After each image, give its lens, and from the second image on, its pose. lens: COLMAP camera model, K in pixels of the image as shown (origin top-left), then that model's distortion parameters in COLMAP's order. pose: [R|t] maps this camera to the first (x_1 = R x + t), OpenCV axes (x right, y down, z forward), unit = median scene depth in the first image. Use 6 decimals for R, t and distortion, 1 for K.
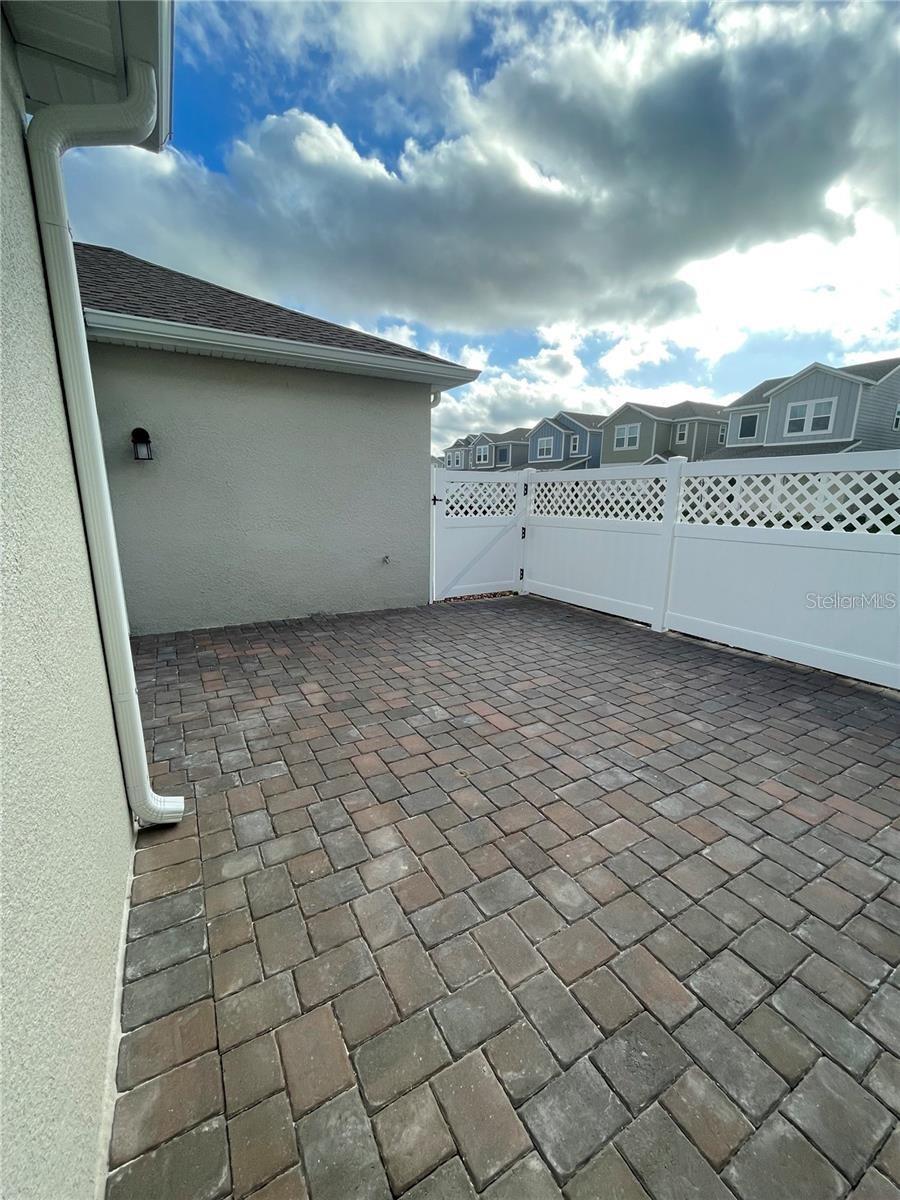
lens RADIAL K [[485.8, 0, 450.0], [0, 485.8, 600.0], [0, 0, 1]] dist [-0.005127, 0.000170]
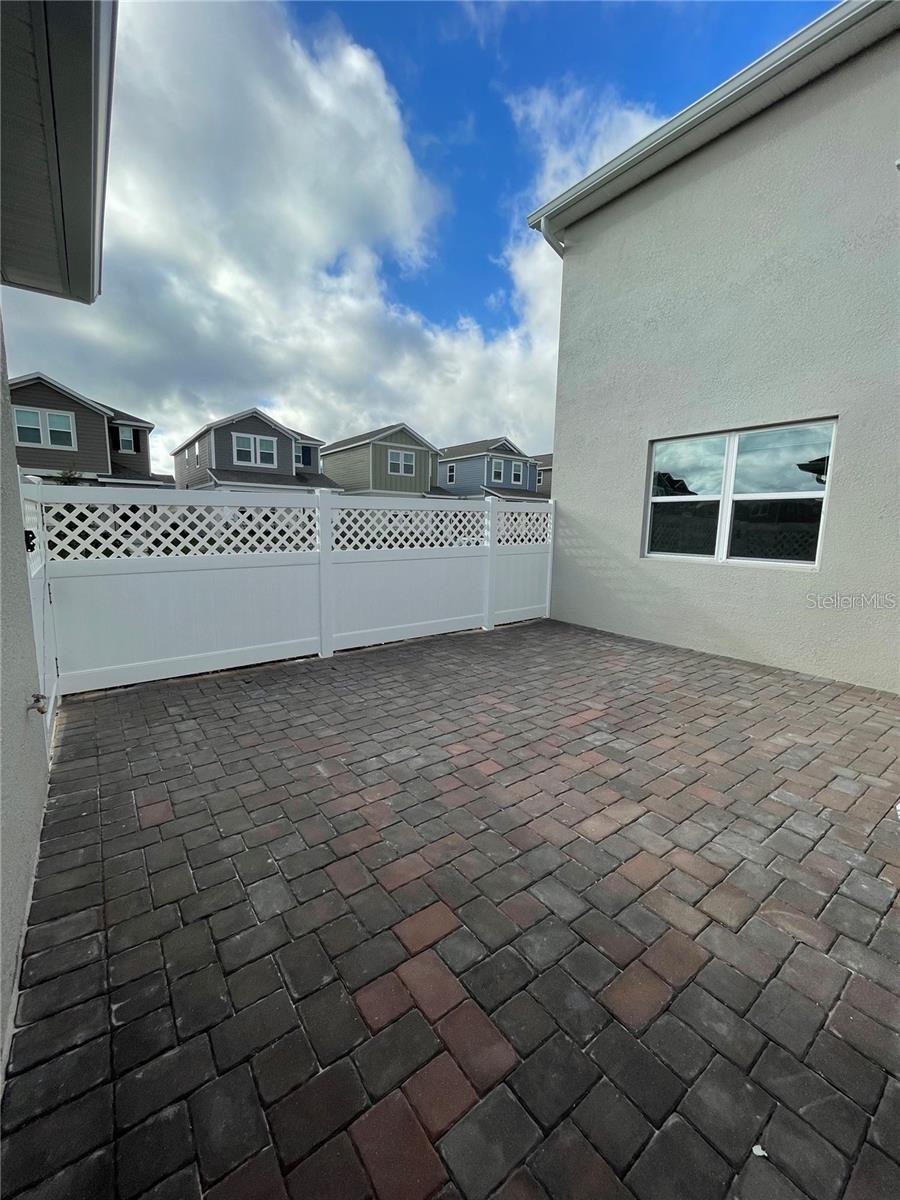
lens RADIAL K [[485.8, 0, 450.0], [0, 485.8, 600.0], [0, 0, 1]] dist [-0.005127, 0.000170]
pose [[-0.110648, -0.165771, 0.979937, -0.743797], [0.200985, 0.961888, 0.185411, -0.240261], [-0.973325, 0.217468, -0.073113, 1.016690]]
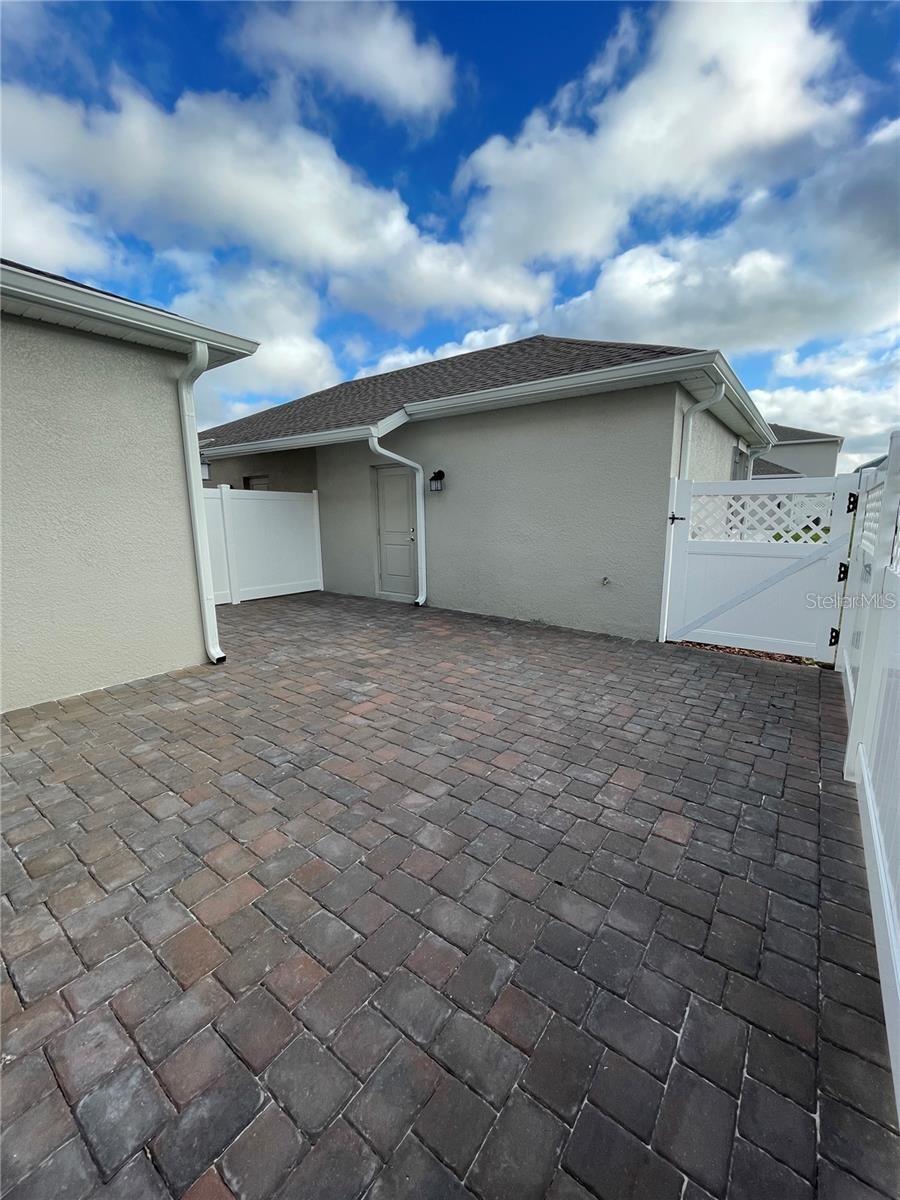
lens RADIAL K [[483.7, 0, 453.2], [0, 483.7, 605.5], [0, 0, 1]] dist [-0.000956, -0.000047]
pose [[0.396660, 0.165284, -0.902963, 0.879746], [-0.190921, 0.977001, 0.094967, -0.101265], [0.897892, 0.134725, 0.419094, 0.501670]]
